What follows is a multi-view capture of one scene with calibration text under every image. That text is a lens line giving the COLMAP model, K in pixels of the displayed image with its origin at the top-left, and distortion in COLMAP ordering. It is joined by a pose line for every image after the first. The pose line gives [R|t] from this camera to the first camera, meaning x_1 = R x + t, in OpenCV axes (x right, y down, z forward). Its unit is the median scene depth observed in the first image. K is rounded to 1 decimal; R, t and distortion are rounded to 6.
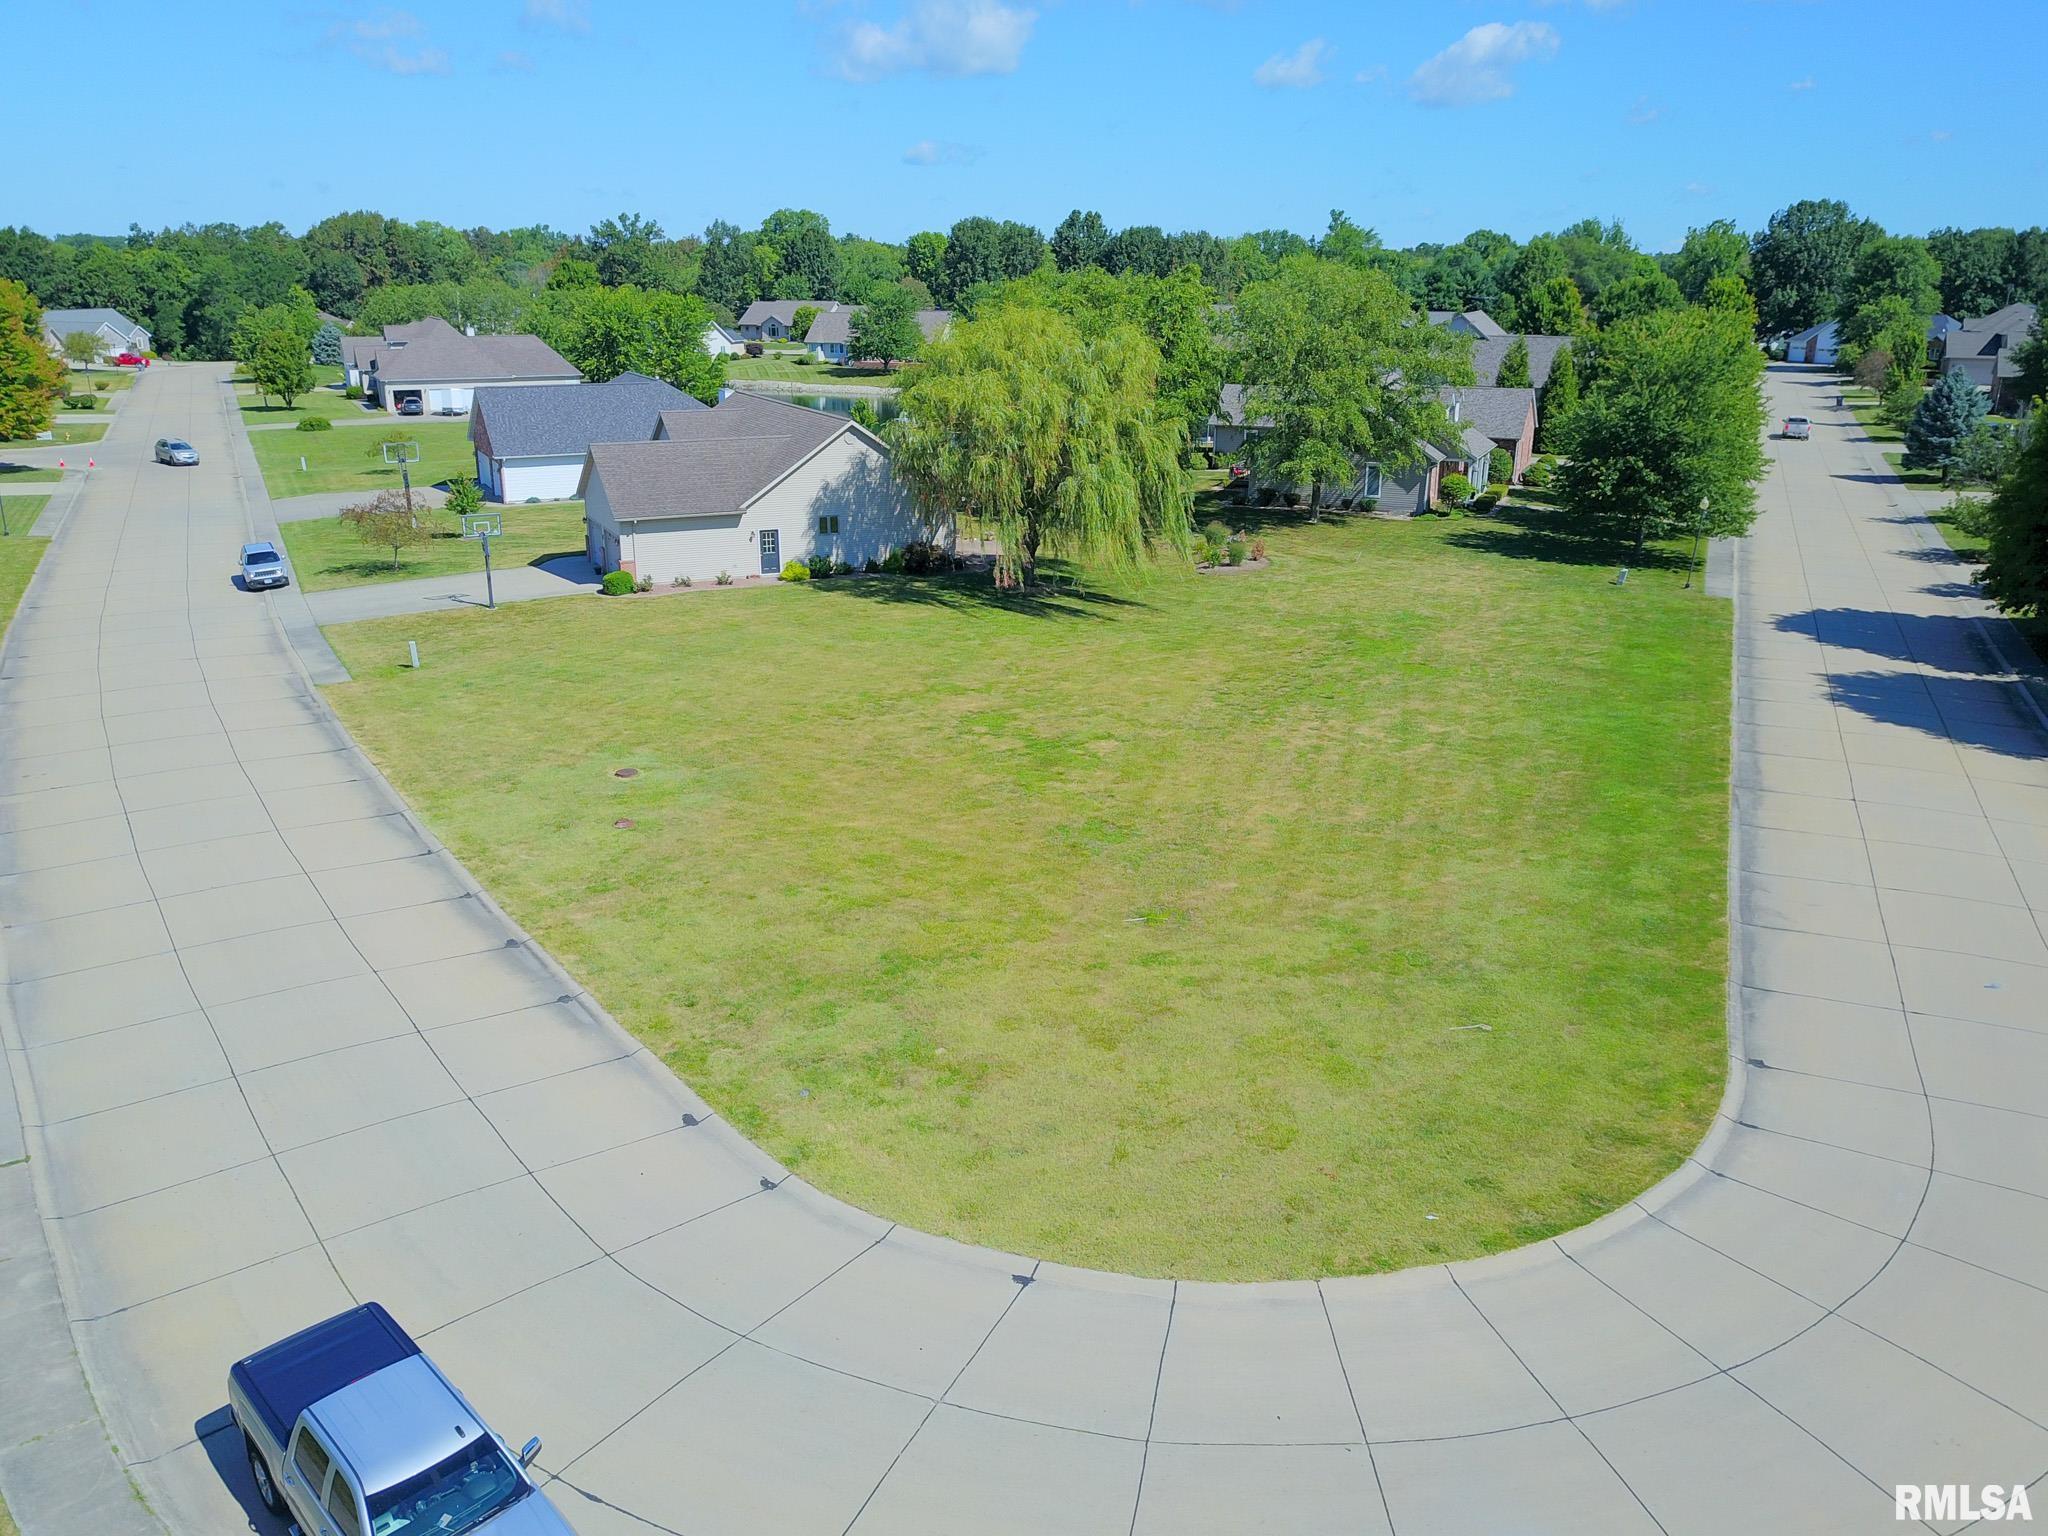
lens RADIAL K [[1572.2, 0, 1029.9], [0, 1572.2, 762.0], [0, 0, 1]] dist [-0.000064, 0.001977]
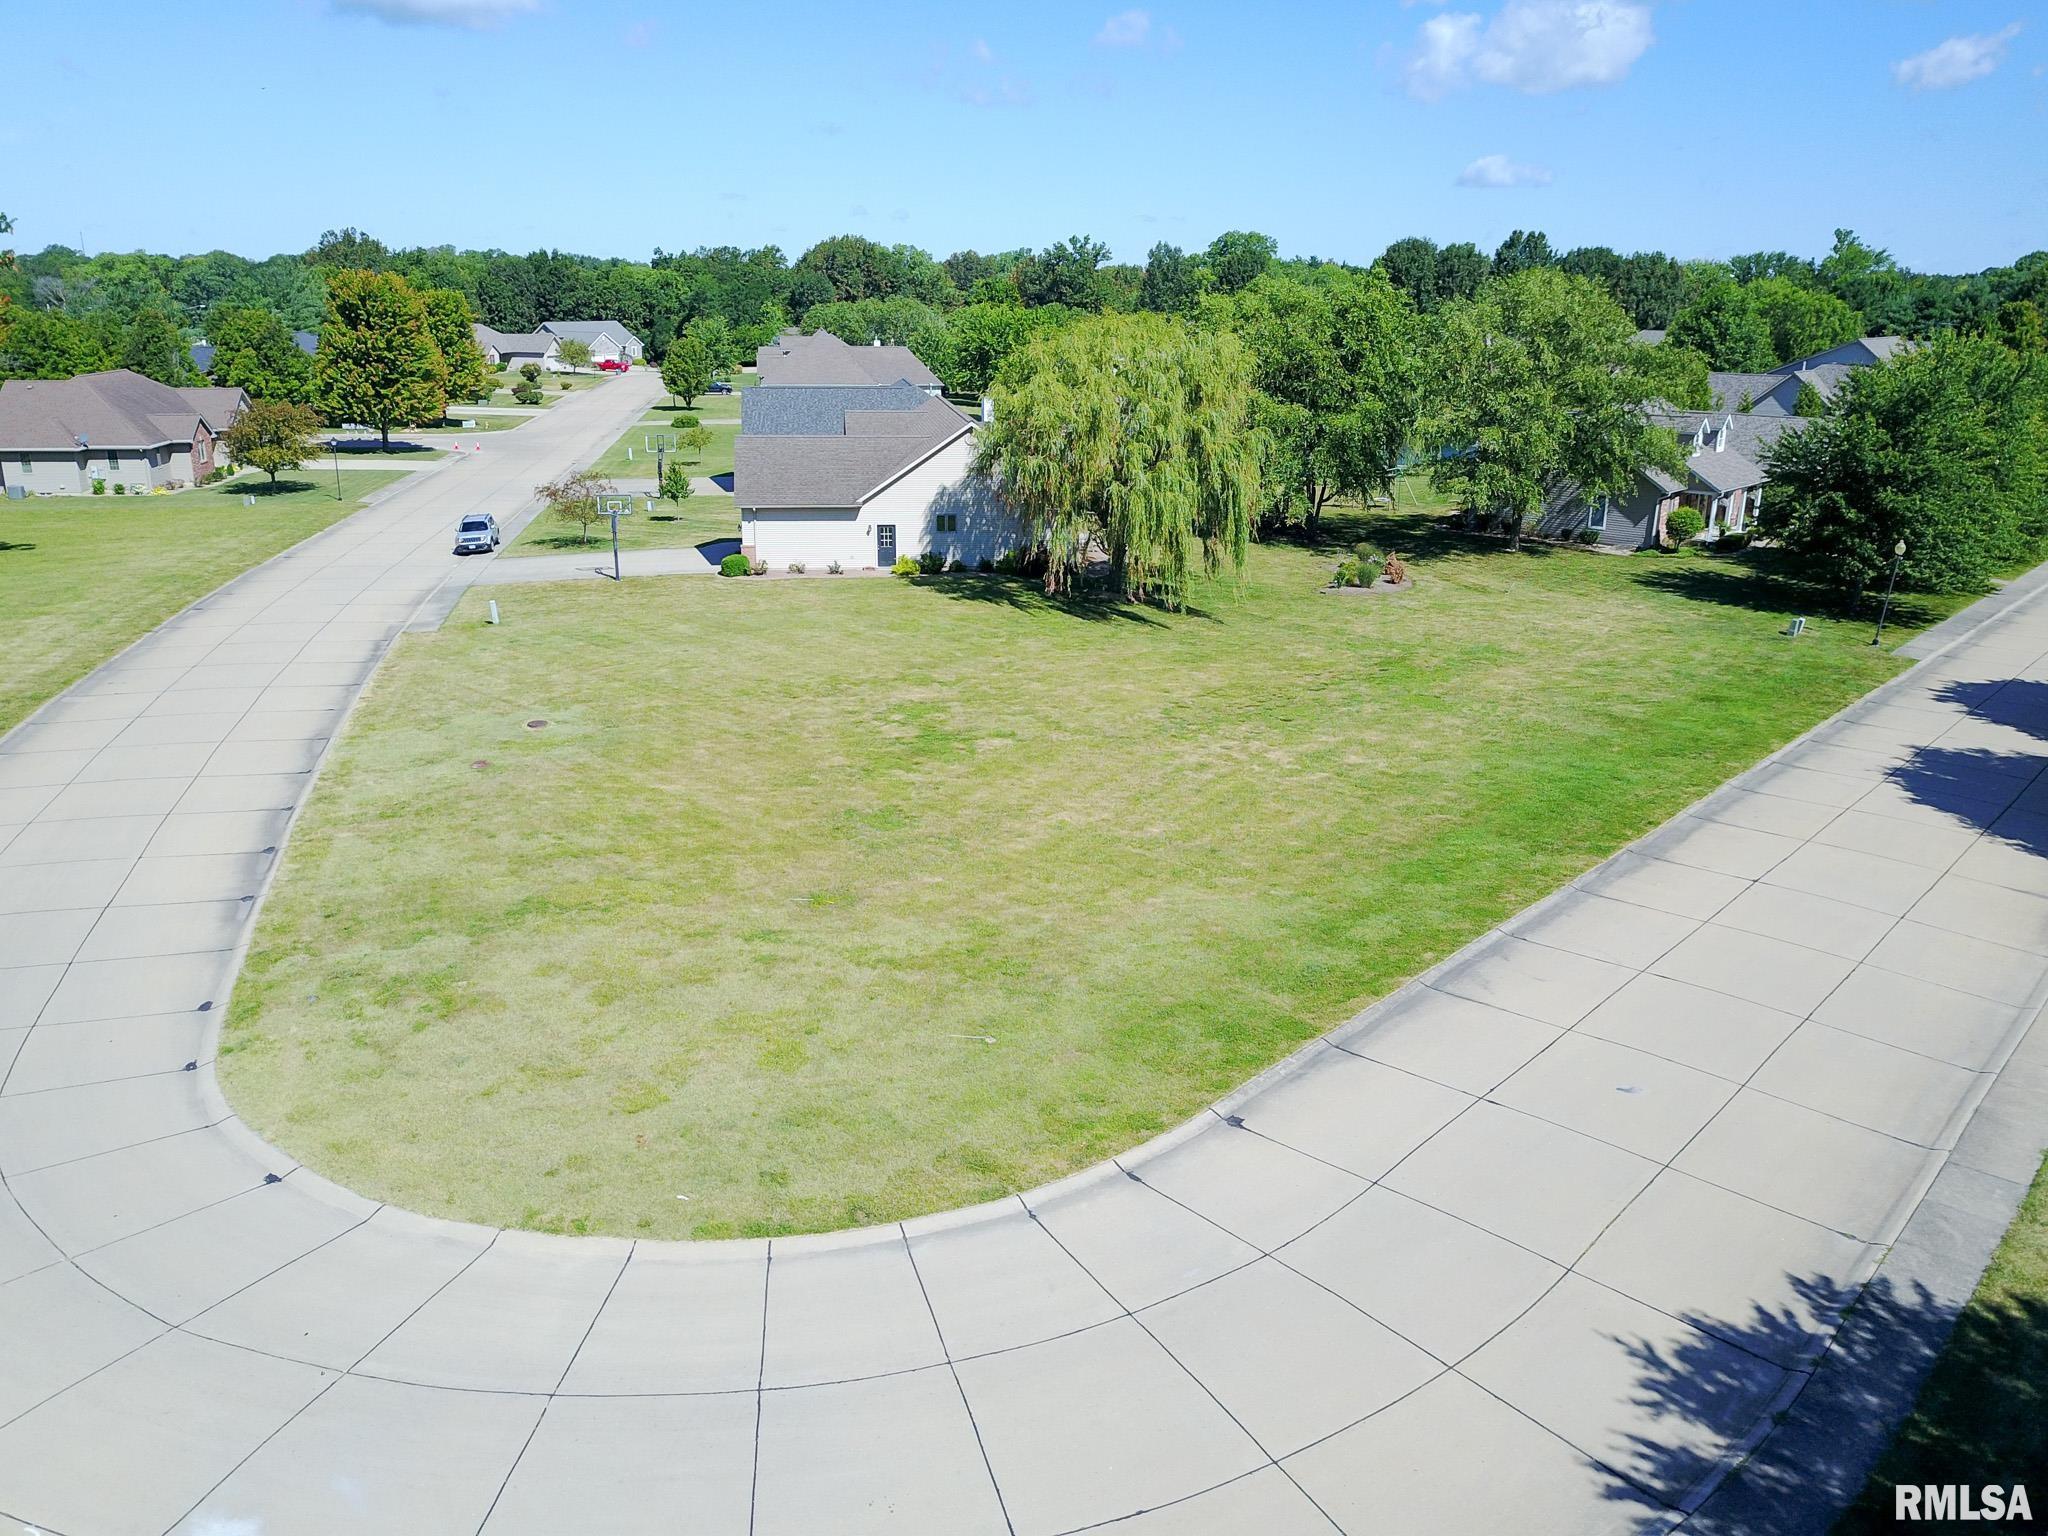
lens RADIAL K [[1572.2, 0, 1029.9], [0, 1572.2, 762.0], [0, 0, 1]] dist [-0.000064, 0.001977]
pose [[0.949547, 0.094824, -0.298947, 0.258626], [-0.099385, 0.995049, -0.000055, -0.000699], [0.297461, 0.029763, 0.954270, 0.043050]]
